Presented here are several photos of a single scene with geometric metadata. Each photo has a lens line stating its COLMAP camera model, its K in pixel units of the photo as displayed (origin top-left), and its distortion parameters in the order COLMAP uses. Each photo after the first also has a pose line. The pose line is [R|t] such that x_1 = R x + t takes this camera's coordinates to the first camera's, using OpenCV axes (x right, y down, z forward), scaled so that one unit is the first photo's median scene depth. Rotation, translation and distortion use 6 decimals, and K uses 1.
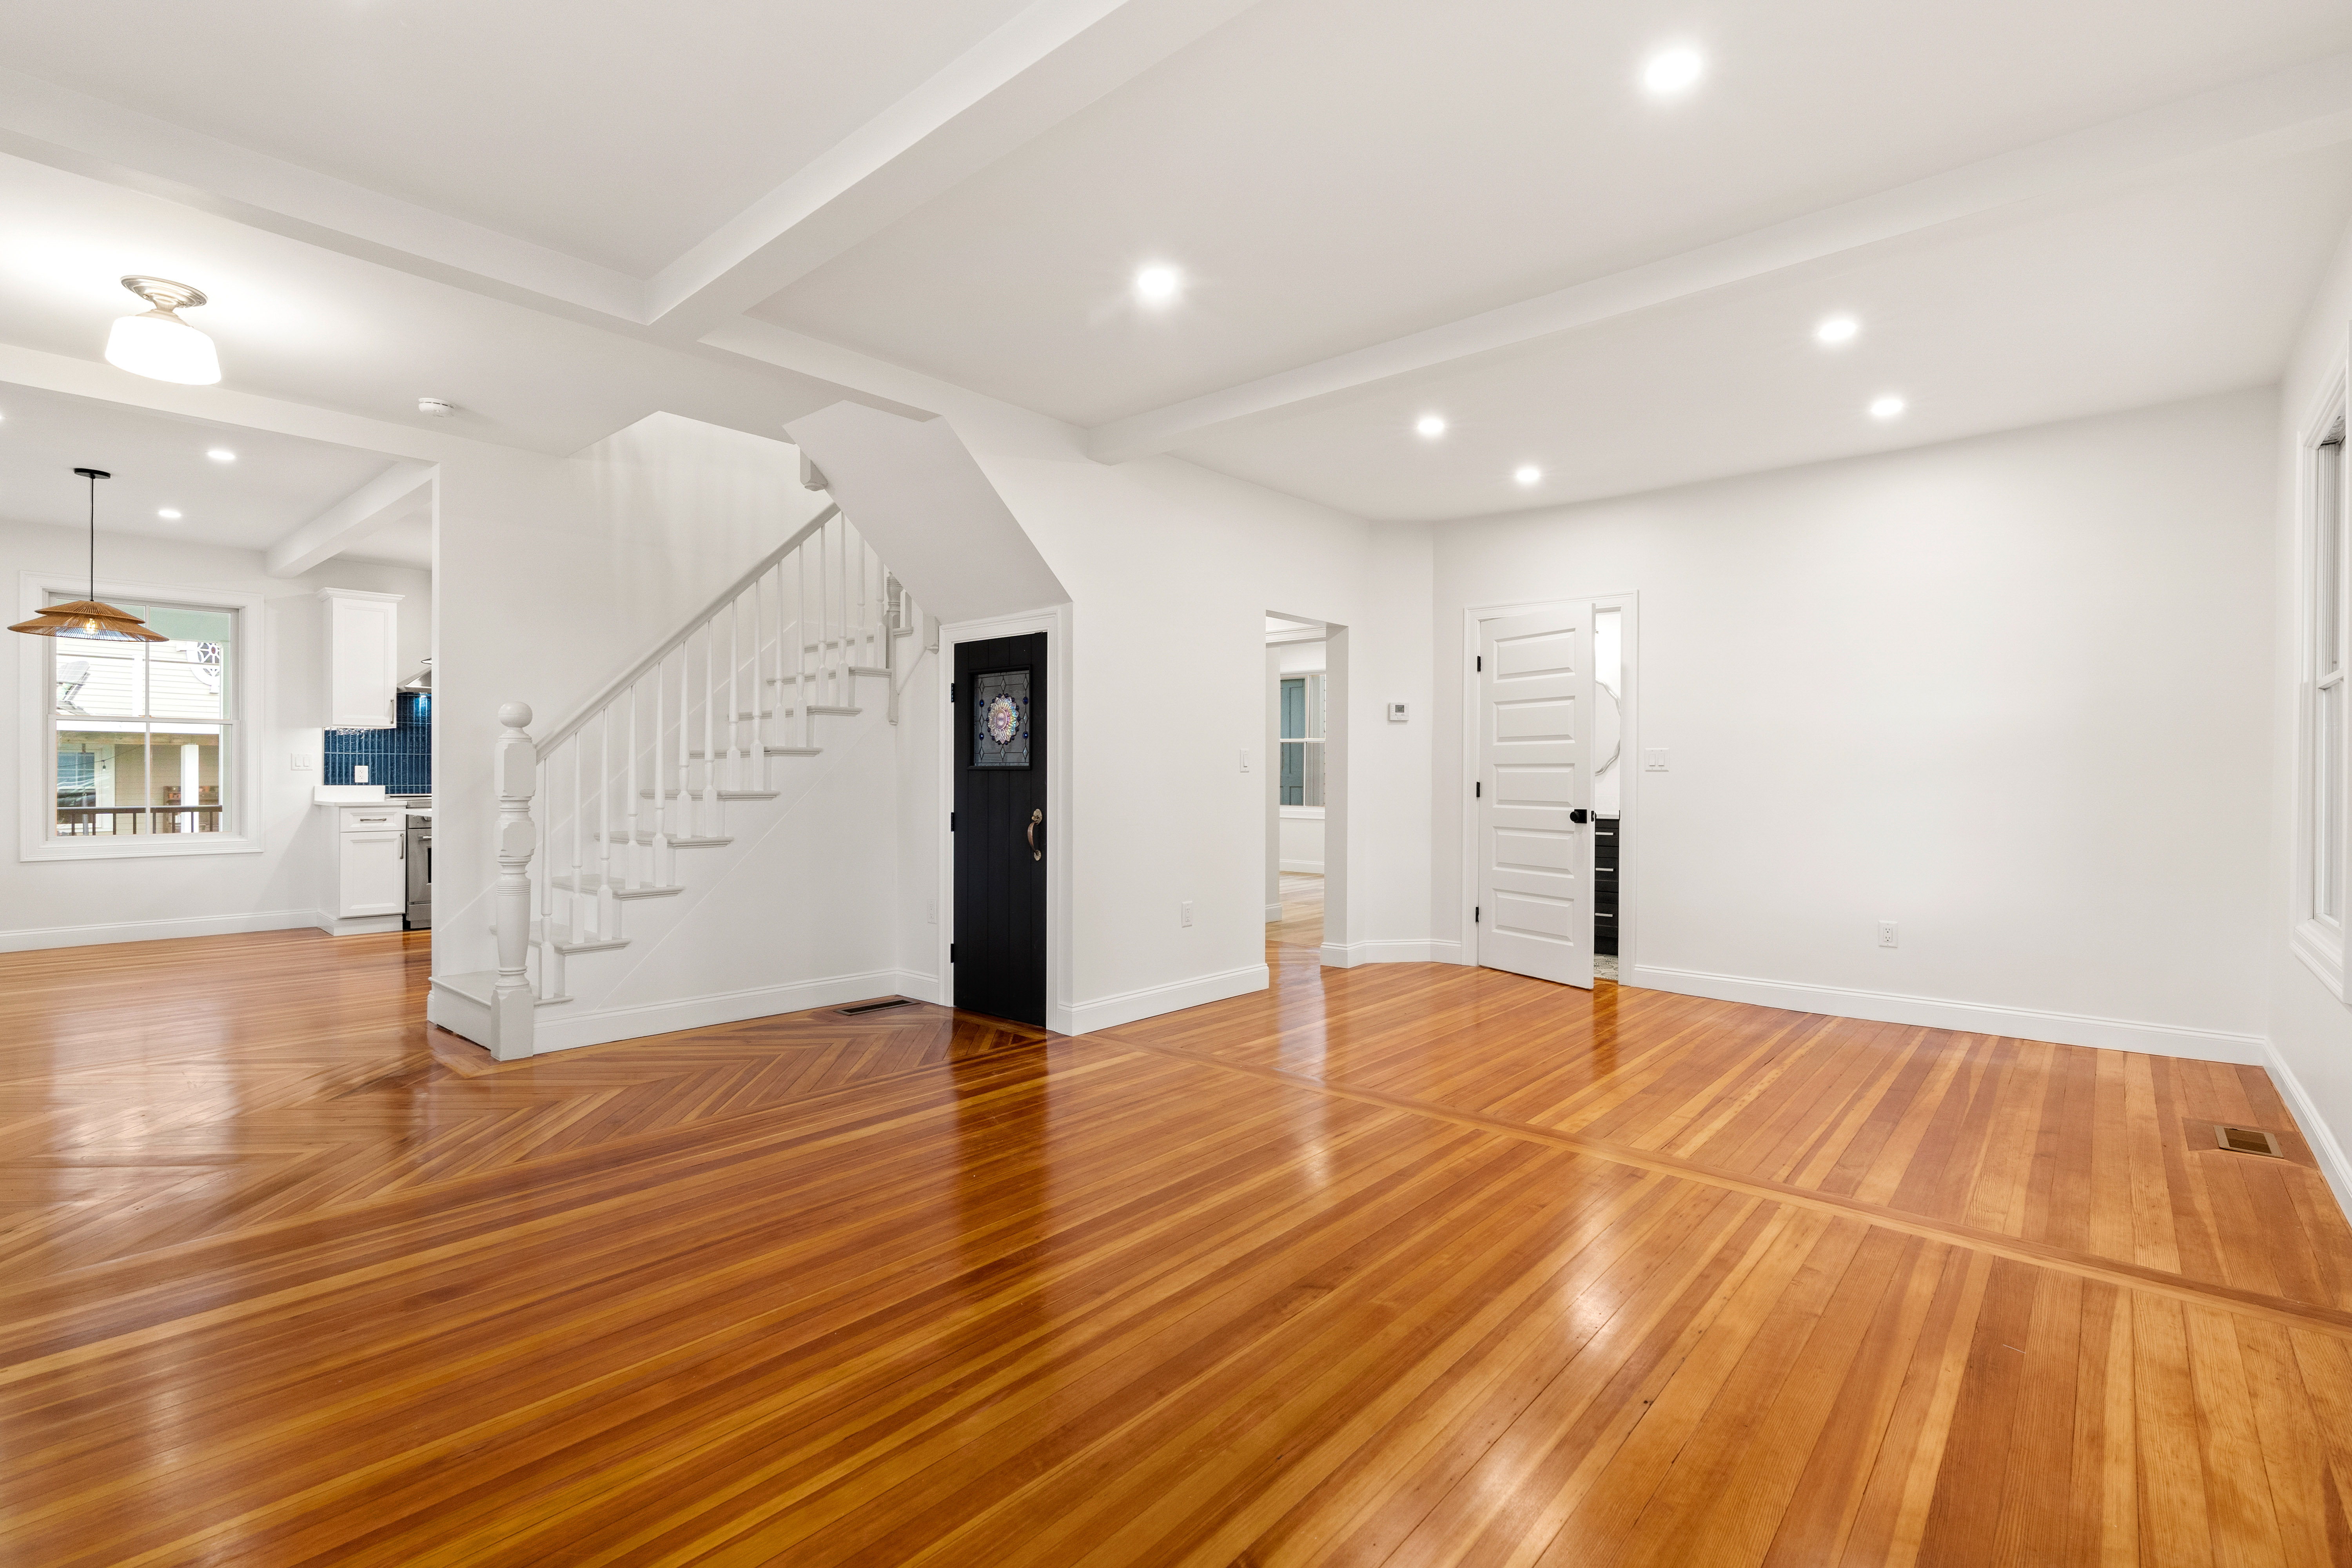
lens RADIAL K [[1069.7, 0, 1182.7], [0, 1069.7, 779.9], [0, 0, 1]] dist [-0.005441, -0.000400]
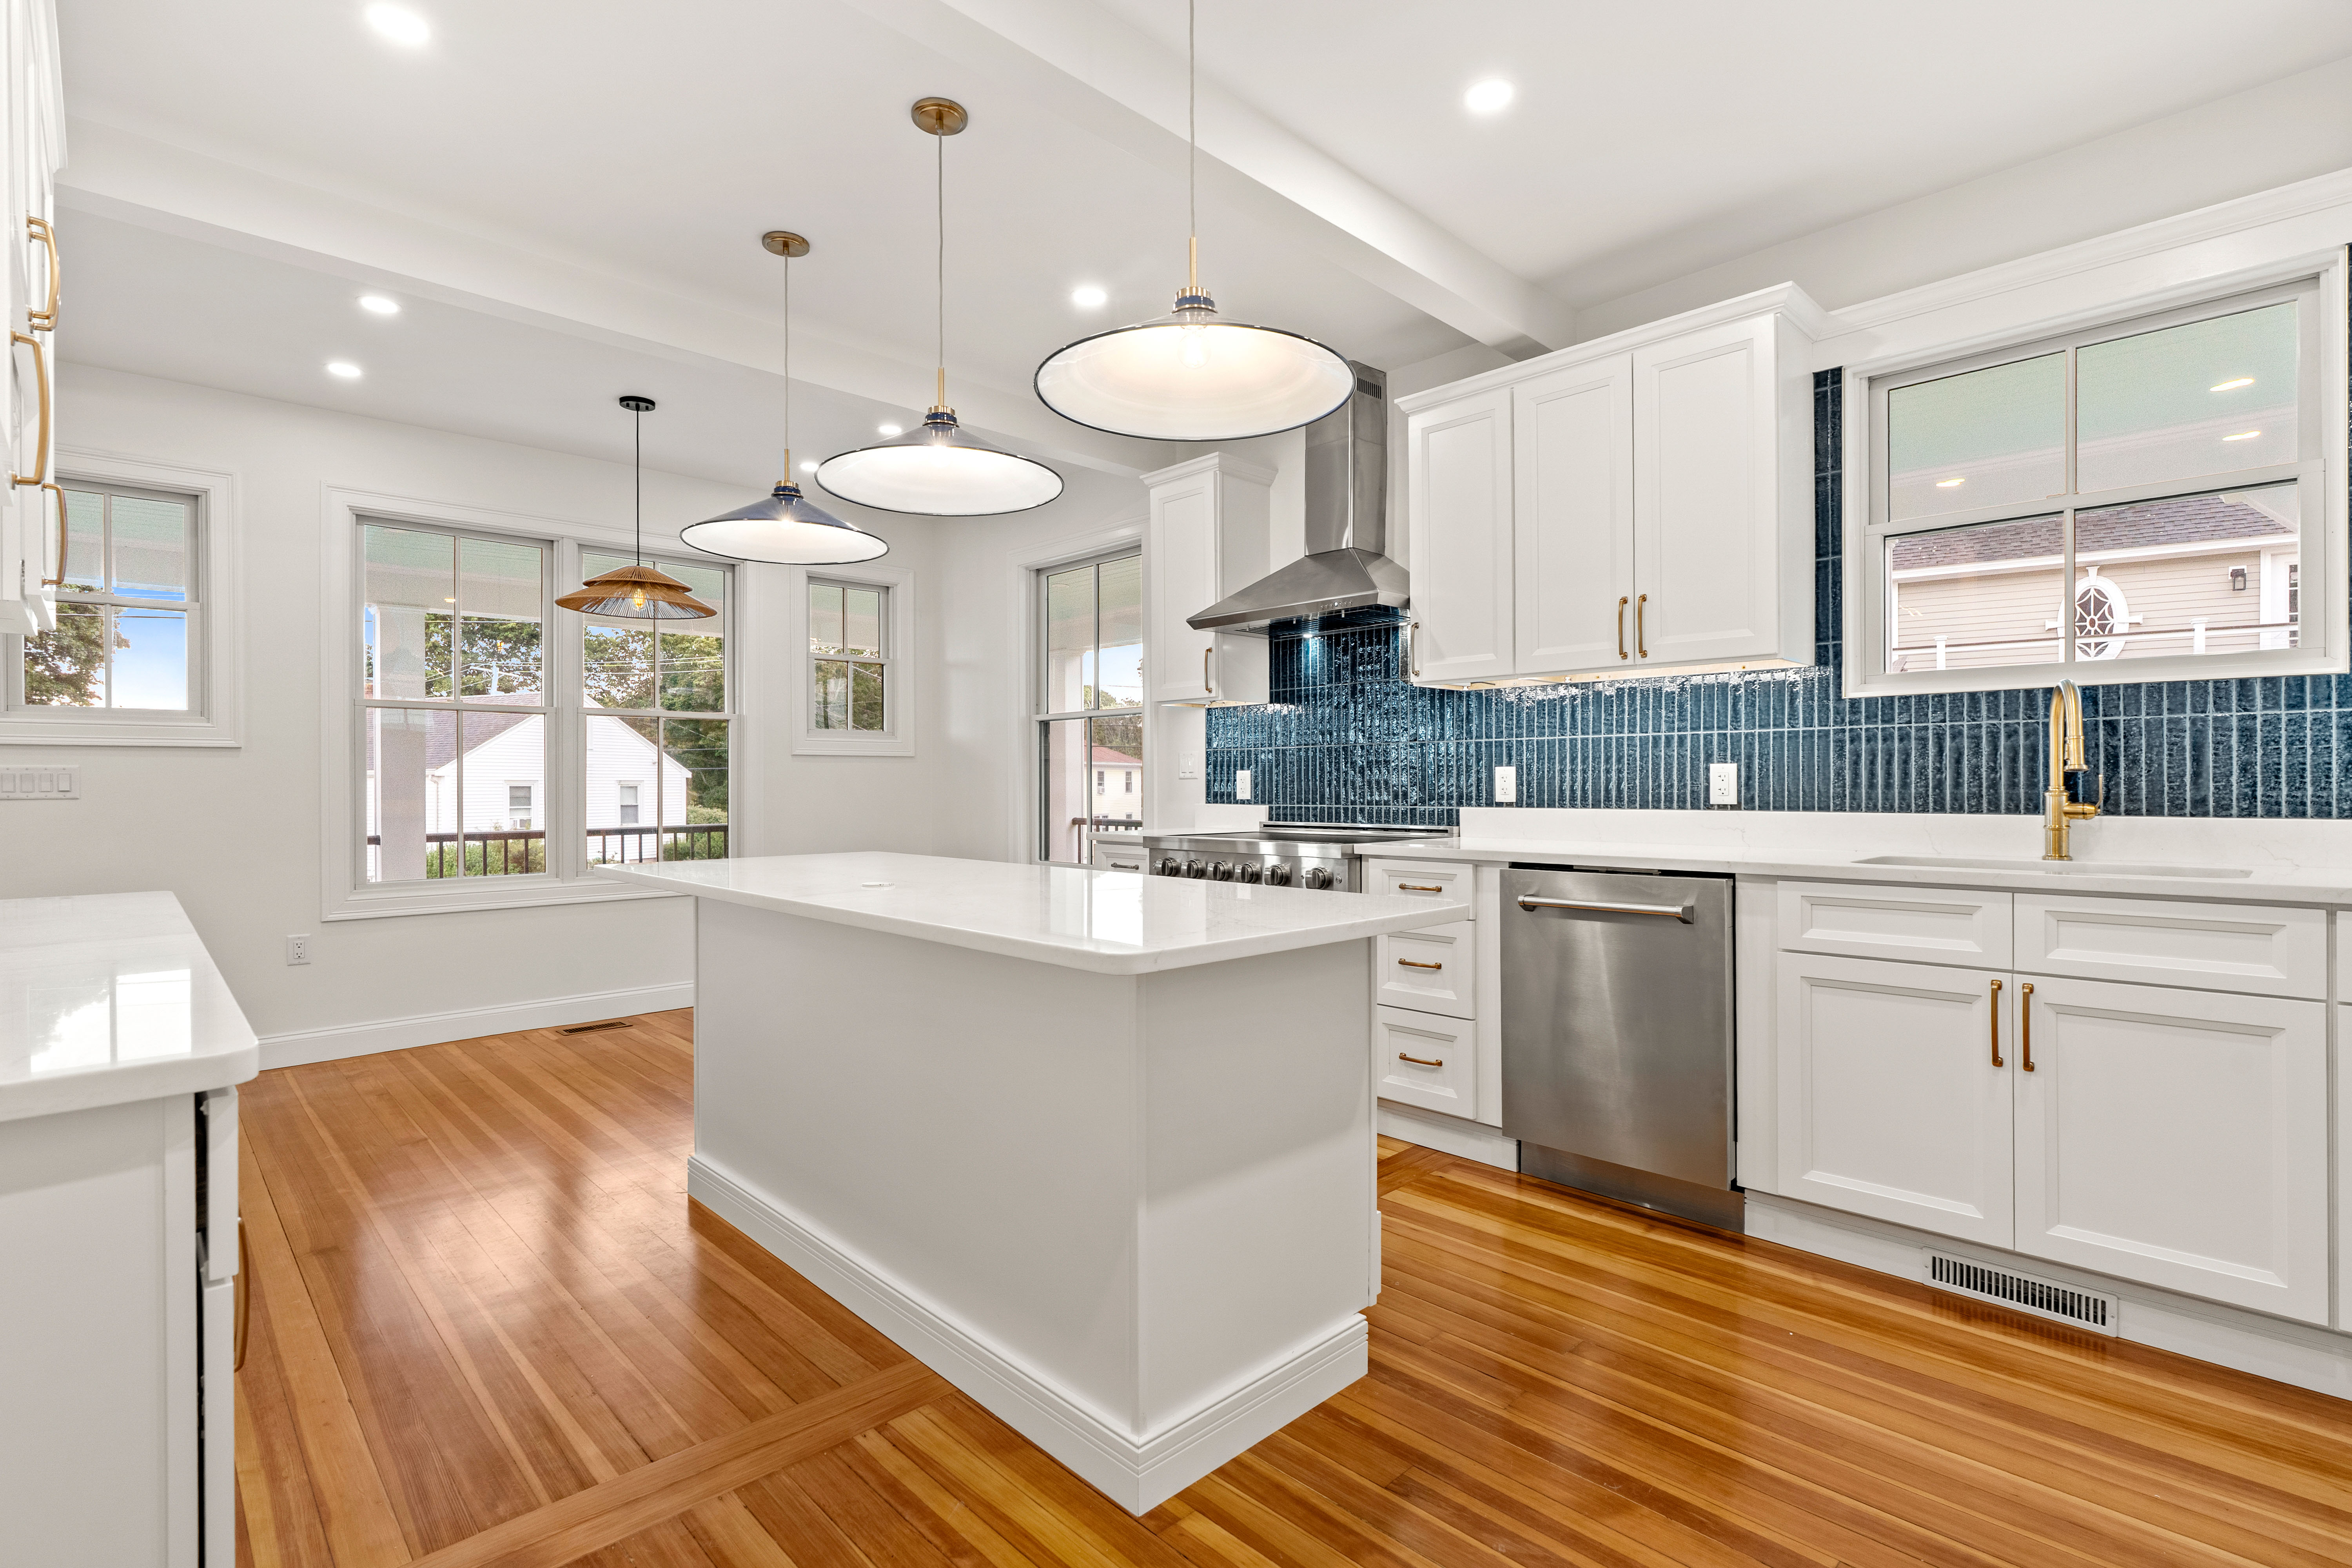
lens RADIAL K [[1095.5, 0, 1182.2], [0, 1095.5, 785.3], [0, 0, 1]] dist [-0.005062, 0.000418]
pose [[-0.077560, -0.001844, -0.996986, -0.183971], [-0.000949, 0.999998, -0.001776, -0.004106], [0.996987, 0.000809, -0.077561, 1.049417]]
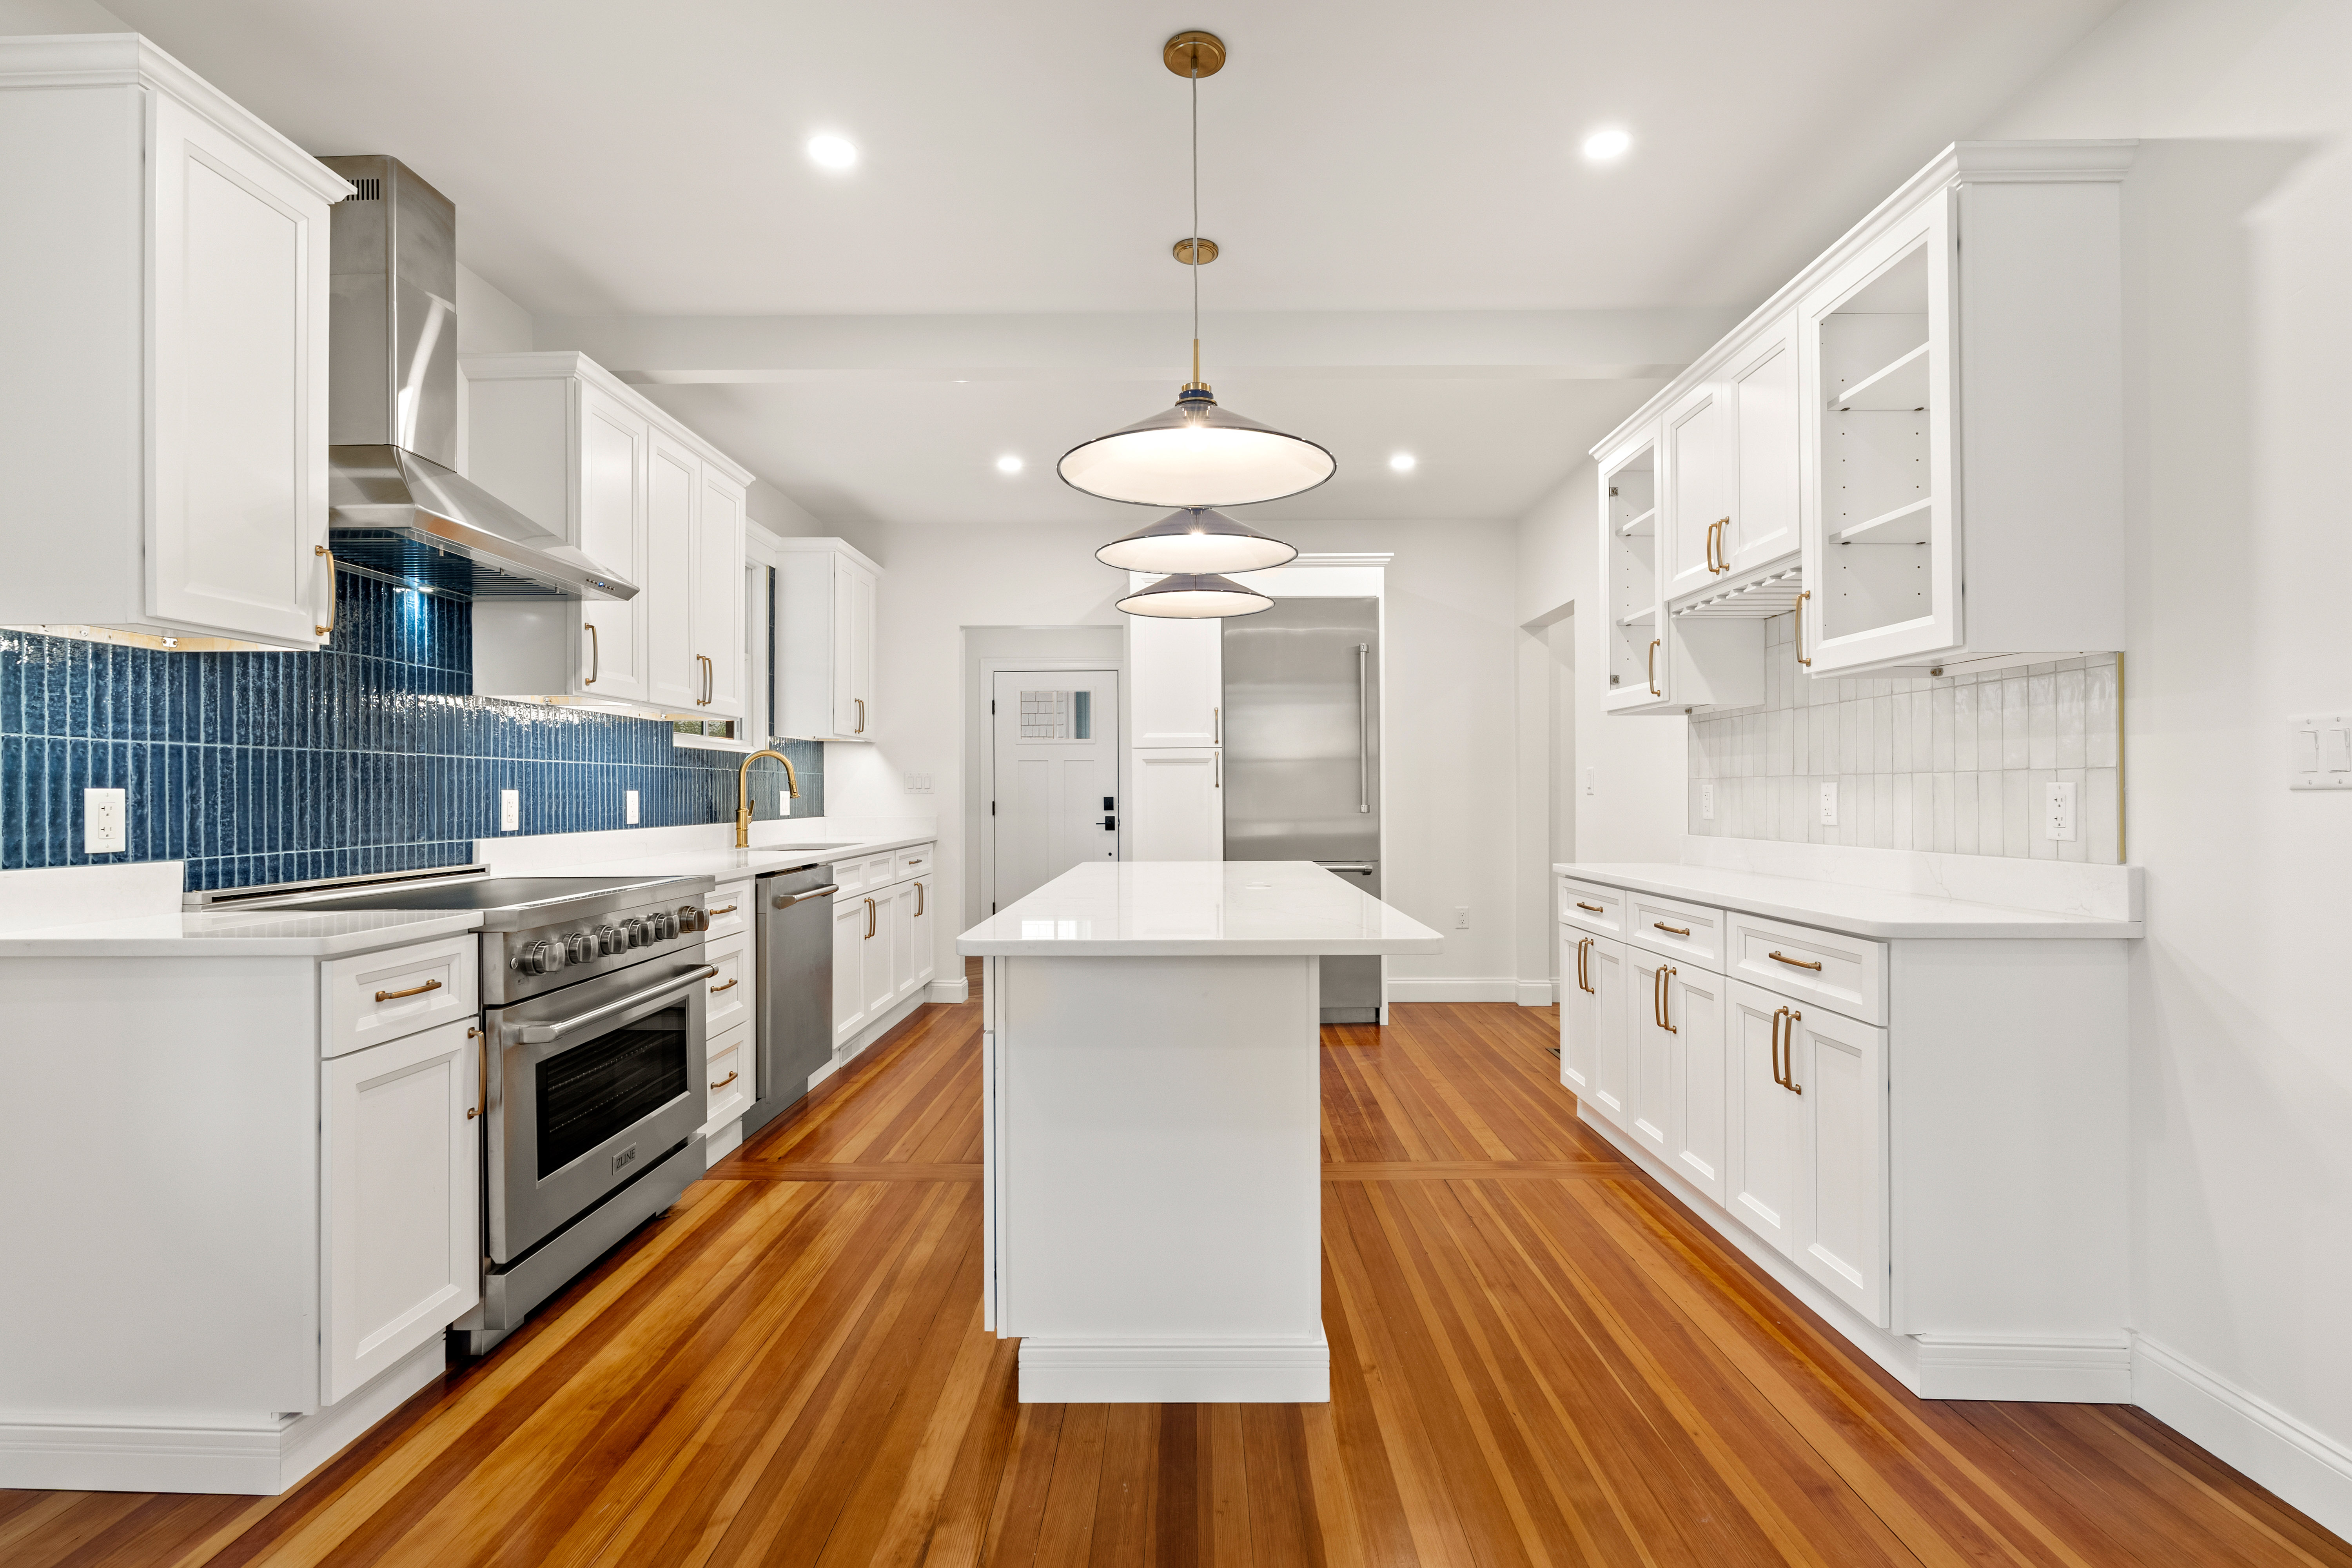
lens RADIAL K [[1095.5, 0, 1182.2], [0, 1095.5, 785.3], [0, 0, 1]] dist [-0.005062, 0.000418]
pose [[0.759415, -0.003343, 0.650598, -0.770877], [0.011226, 0.999905, -0.007966, -0.009102], [-0.650509, 0.013353, 0.759381, 0.654381]]
